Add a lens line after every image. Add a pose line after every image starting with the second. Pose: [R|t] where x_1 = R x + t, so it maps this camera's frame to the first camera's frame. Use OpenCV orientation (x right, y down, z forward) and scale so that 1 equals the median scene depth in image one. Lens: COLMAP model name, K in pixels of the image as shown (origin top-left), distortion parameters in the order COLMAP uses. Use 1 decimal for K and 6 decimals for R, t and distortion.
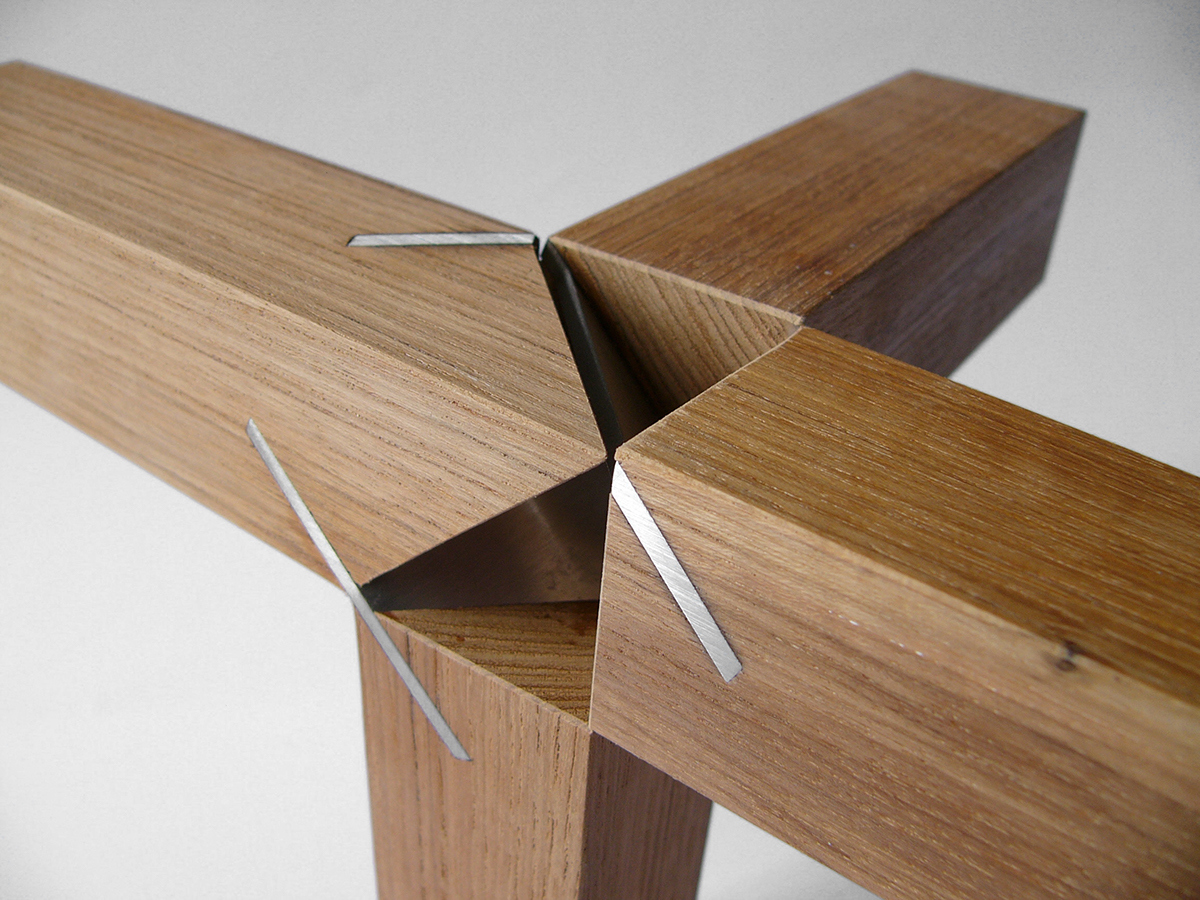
lens RADIAL K [[1239.9, 0, 579.0], [0, 1239.9, 447.0], [0, 0, 1]] dist [-0.221301, 0.170623]
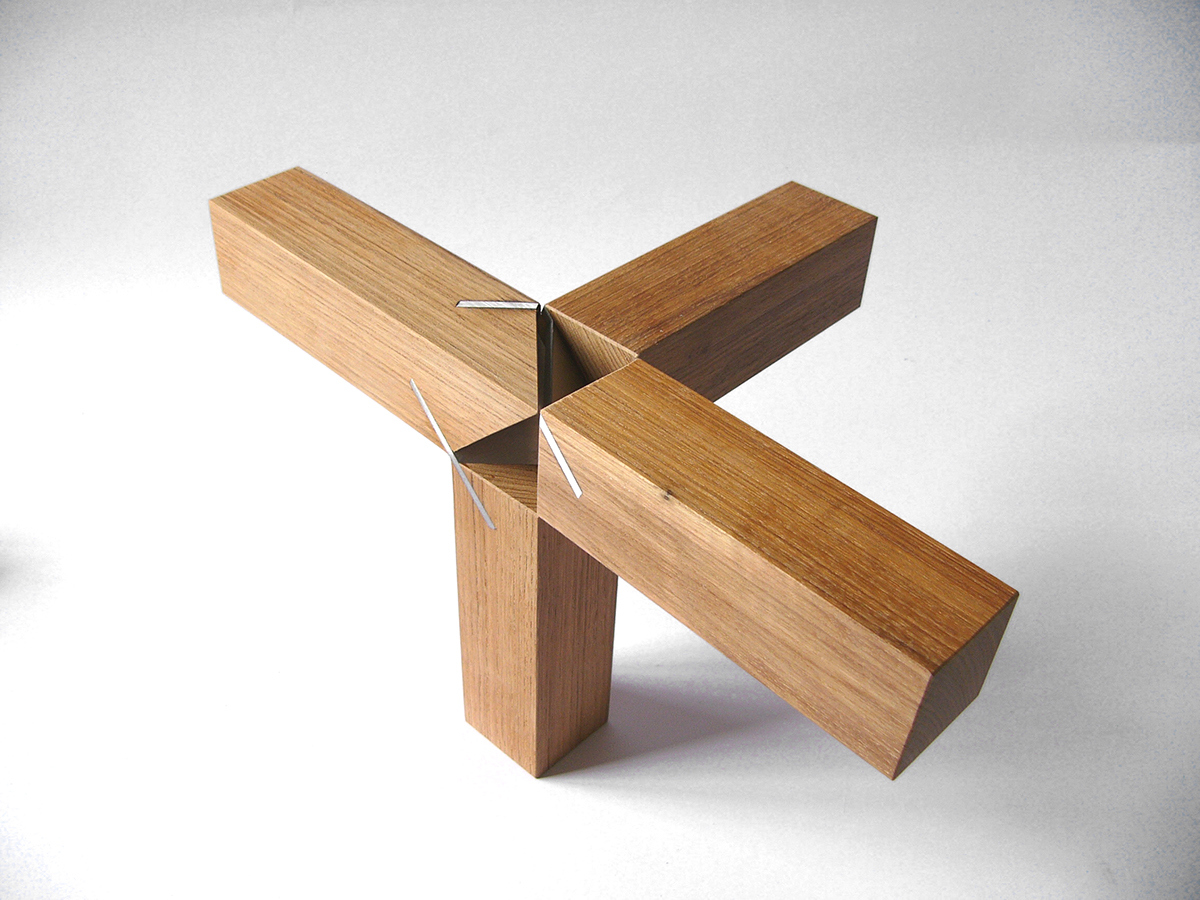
lens RADIAL K [[1239.9, 0, 579.0], [0, 1239.9, 447.0], [0, 0, 1]] dist [-0.221301, 0.170623]
pose [[0.989737, 0.073609, -0.122488, 0.349067], [-0.060205, 0.992134, 0.109748, -0.171013], [0.129603, -0.101247, 0.986383, -1.309558]]
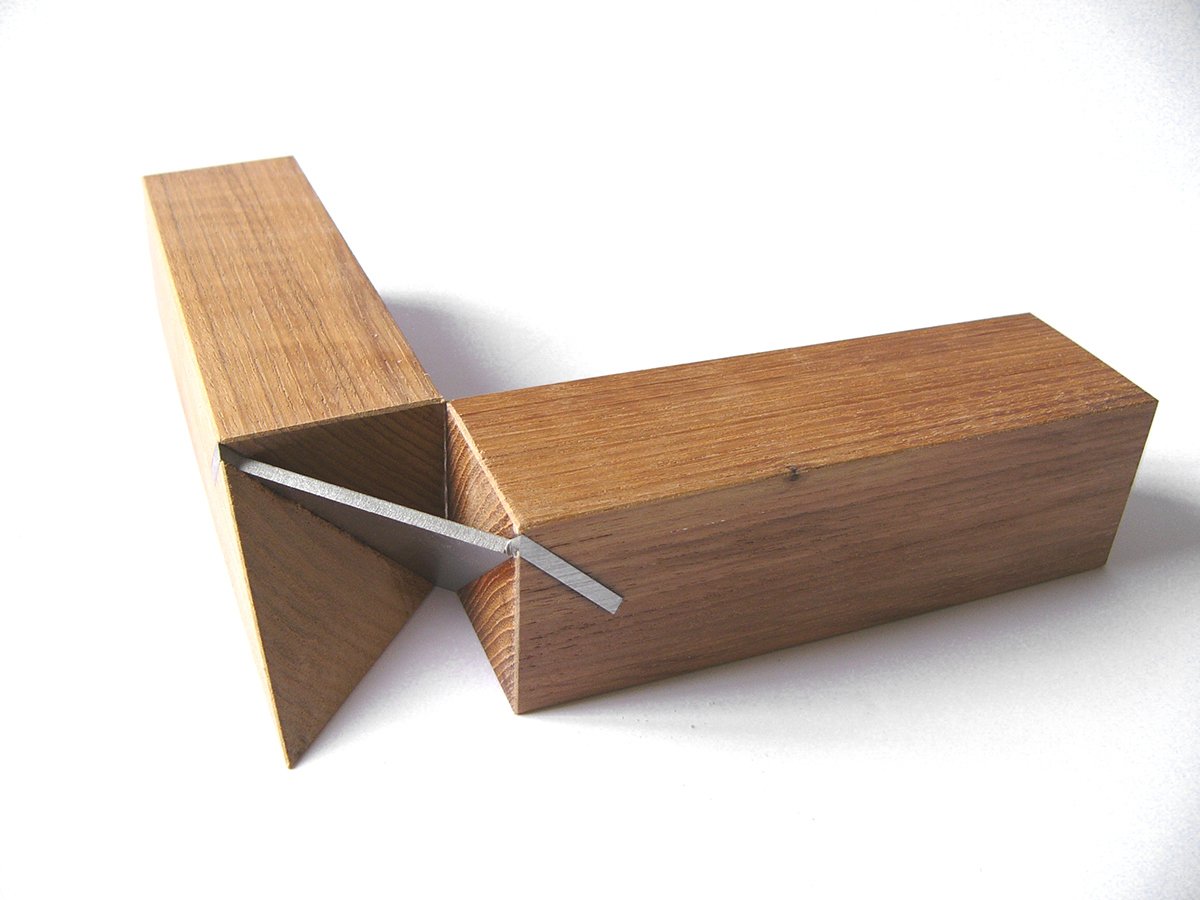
lens RADIAL K [[1239.9, 0, 579.0], [0, 1239.9, 447.0], [0, 0, 1]] dist [-0.221301, 0.170623]
pose [[0.518130, -0.499024, 0.694634, -0.702393], [0.453037, 0.848987, 0.271990, -0.346745], [-0.725465, 0.173768, 0.665962, -0.052908]]
